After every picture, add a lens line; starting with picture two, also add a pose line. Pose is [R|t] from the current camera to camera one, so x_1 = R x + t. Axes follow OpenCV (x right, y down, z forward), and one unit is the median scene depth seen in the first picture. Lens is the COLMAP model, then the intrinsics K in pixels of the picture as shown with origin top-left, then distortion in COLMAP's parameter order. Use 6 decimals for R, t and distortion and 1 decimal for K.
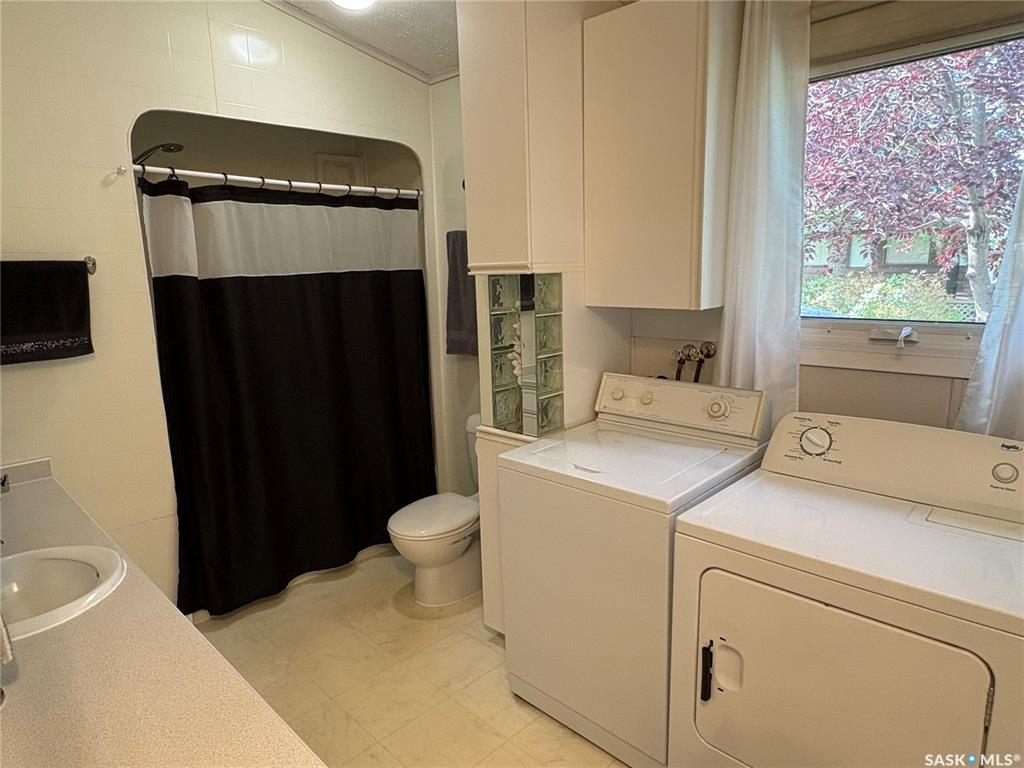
lens RADIAL K [[620.1, 0, 513.1], [0, 620.1, 387.1], [0, 0, 1]] dist [-0.002639, 0.000956]
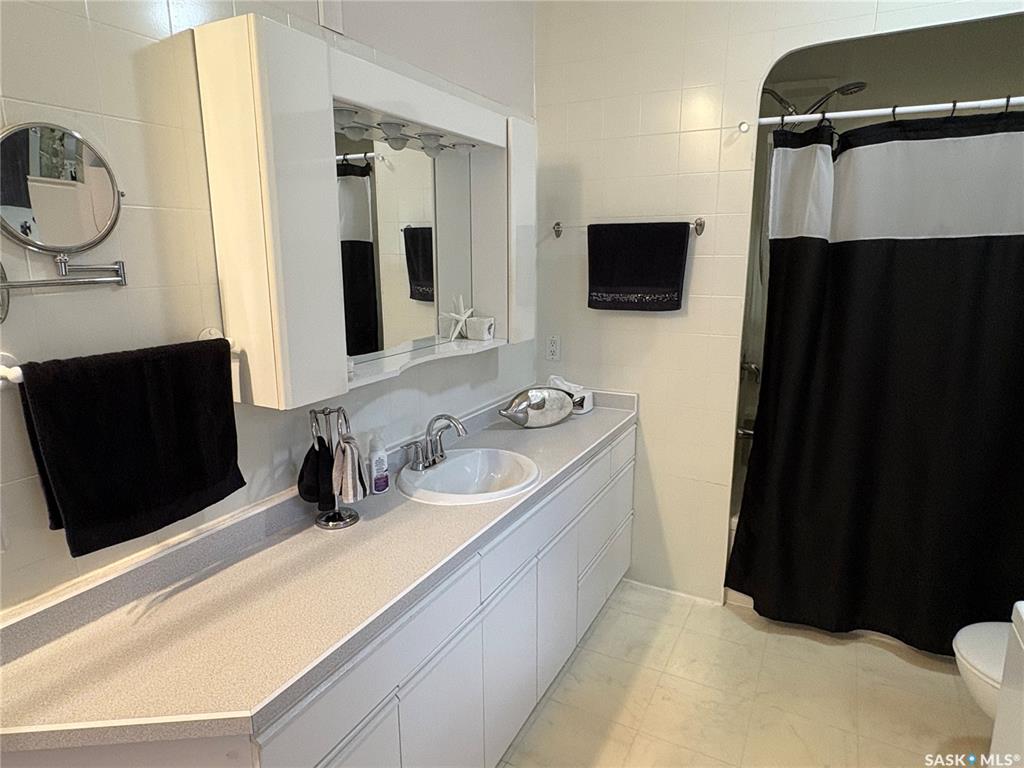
lens RADIAL K [[633.1, 0, 459.1], [0, 633.1, 380.9], [0, 0, 1]] dist [-0.003402, -0.000088]
pose [[0.236806, 0.235117, -0.942678, 0.259378], [-0.177683, 0.964392, 0.195898, -0.076996], [0.955171, 0.121108, 0.270151, 0.335161]]
